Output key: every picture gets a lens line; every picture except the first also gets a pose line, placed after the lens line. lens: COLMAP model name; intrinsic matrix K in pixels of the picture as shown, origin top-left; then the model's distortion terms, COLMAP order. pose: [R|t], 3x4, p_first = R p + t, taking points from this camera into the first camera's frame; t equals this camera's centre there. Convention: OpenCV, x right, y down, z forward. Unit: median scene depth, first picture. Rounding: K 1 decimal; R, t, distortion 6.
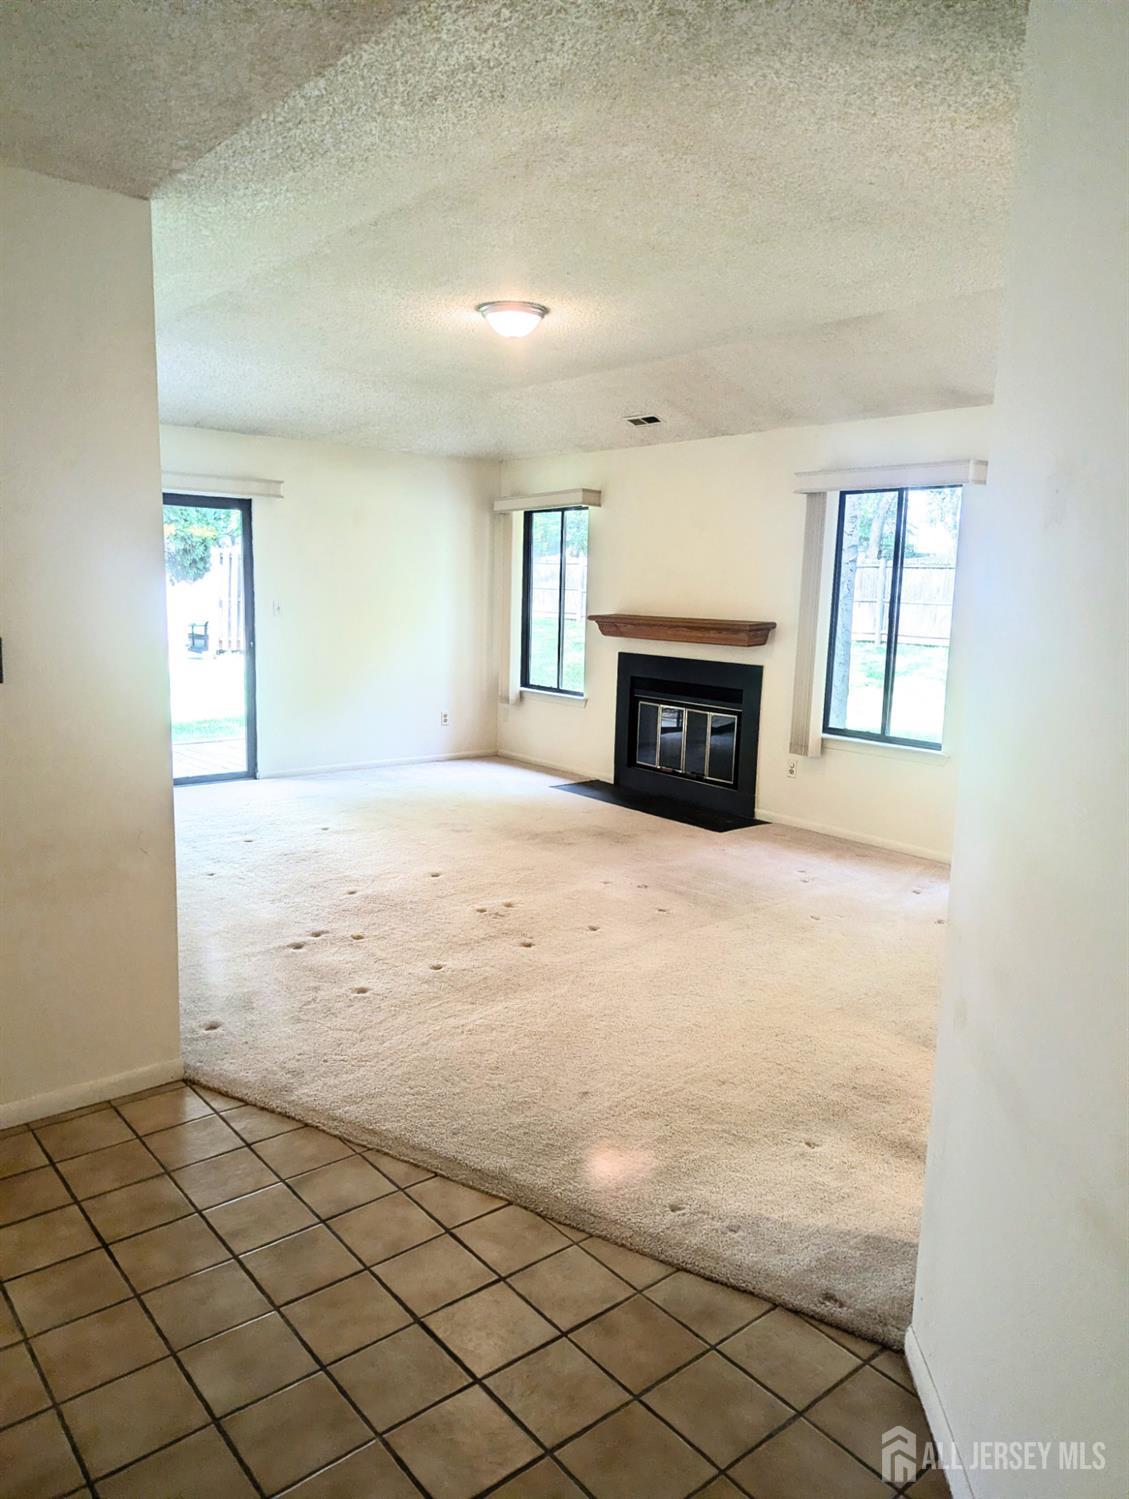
lens RADIAL K [[1054.0, 0, 539.3], [0, 1054.0, 728.1], [0, 0, 1]] dist [0.016328, -0.002000]
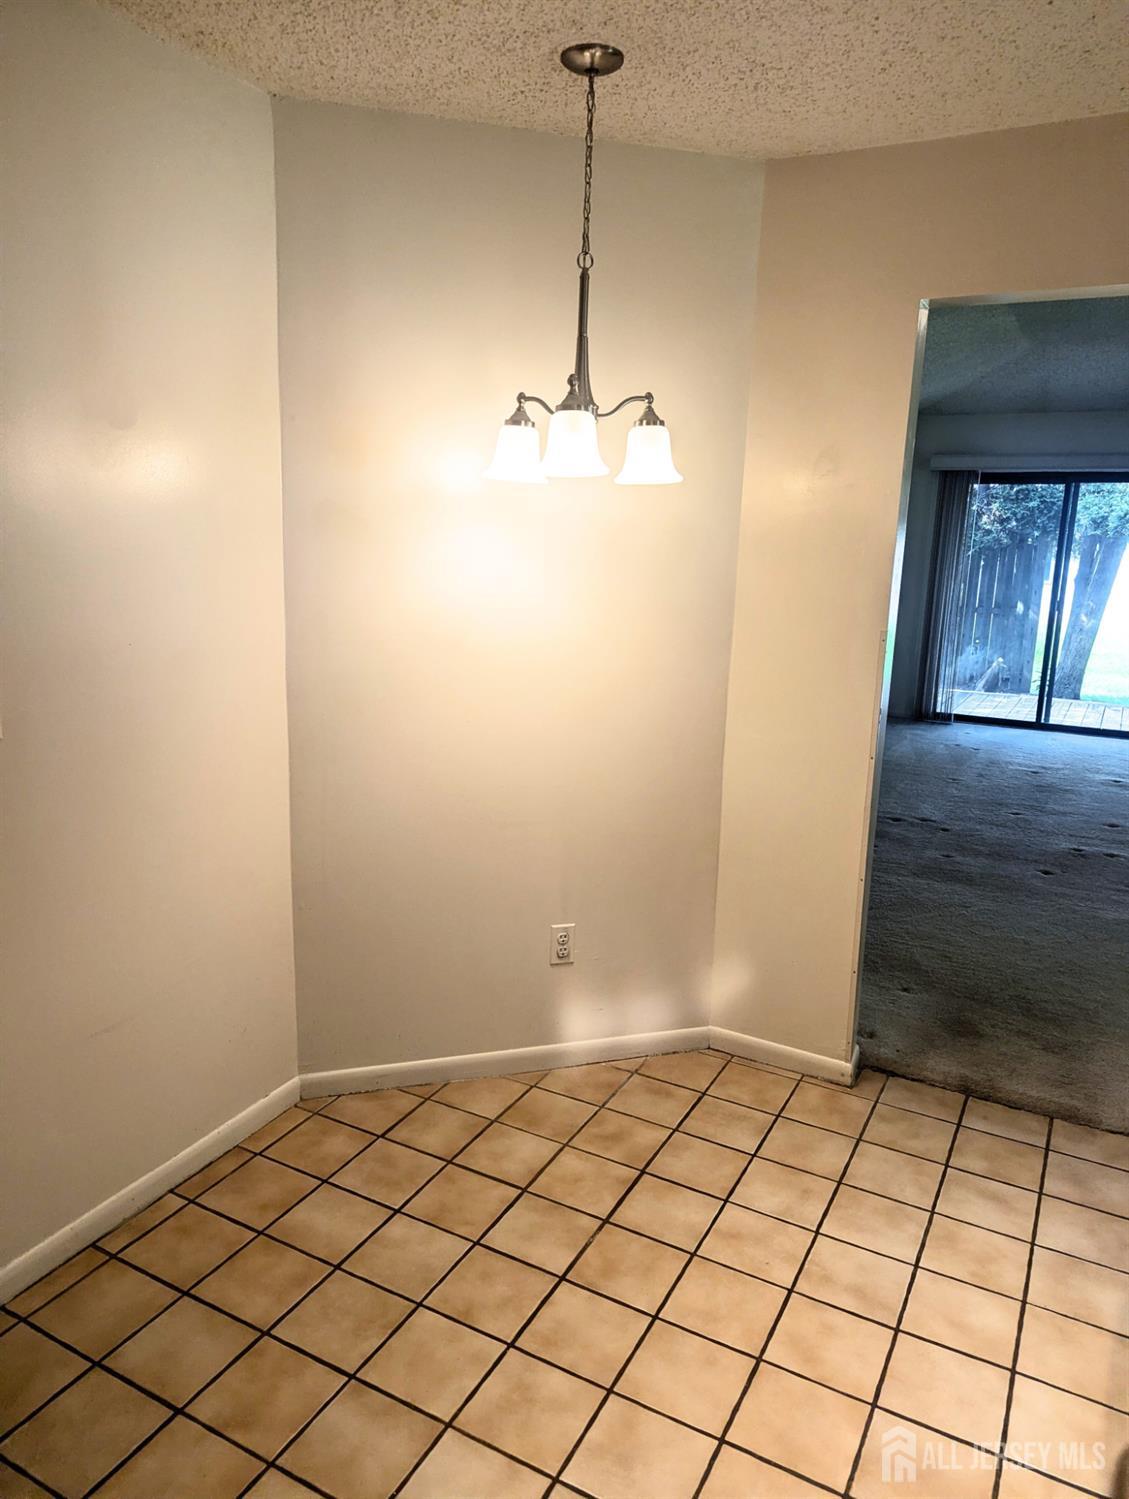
lens RADIAL K [[1054.0, 0, 539.3], [0, 1054.0, 728.1], [0, 0, 1]] dist [0.016328, -0.002000]
pose [[0.379555, 0.168584, -0.909680, 0.696874], [-0.153711, 0.981083, 0.117682, 0.008555], [0.912311, 0.095161, 0.398288, 0.059508]]
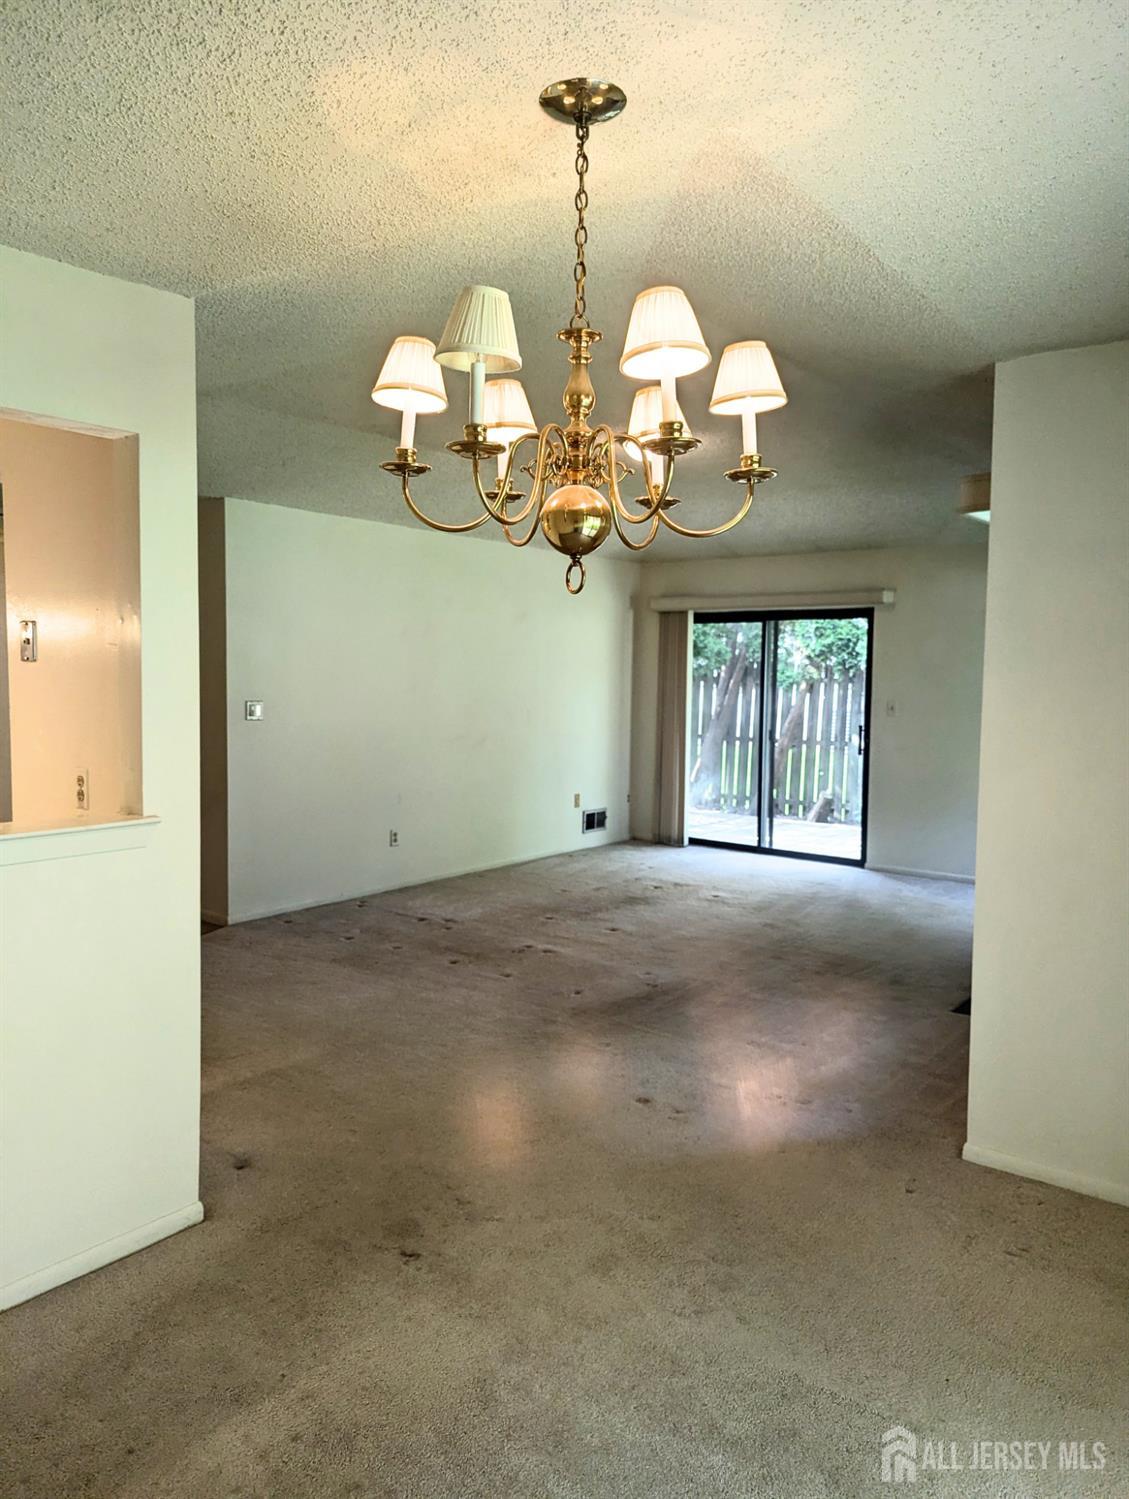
lens RADIAL K [[1054.0, 0, 539.3], [0, 1054.0, 728.1], [0, 0, 1]] dist [0.016328, -0.002000]
pose [[0.240199, 0.042101, -0.969810, 1.085302], [-0.150173, 0.988643, 0.005724, -0.078207], [0.959037, 0.144265, 0.243794, 0.690109]]
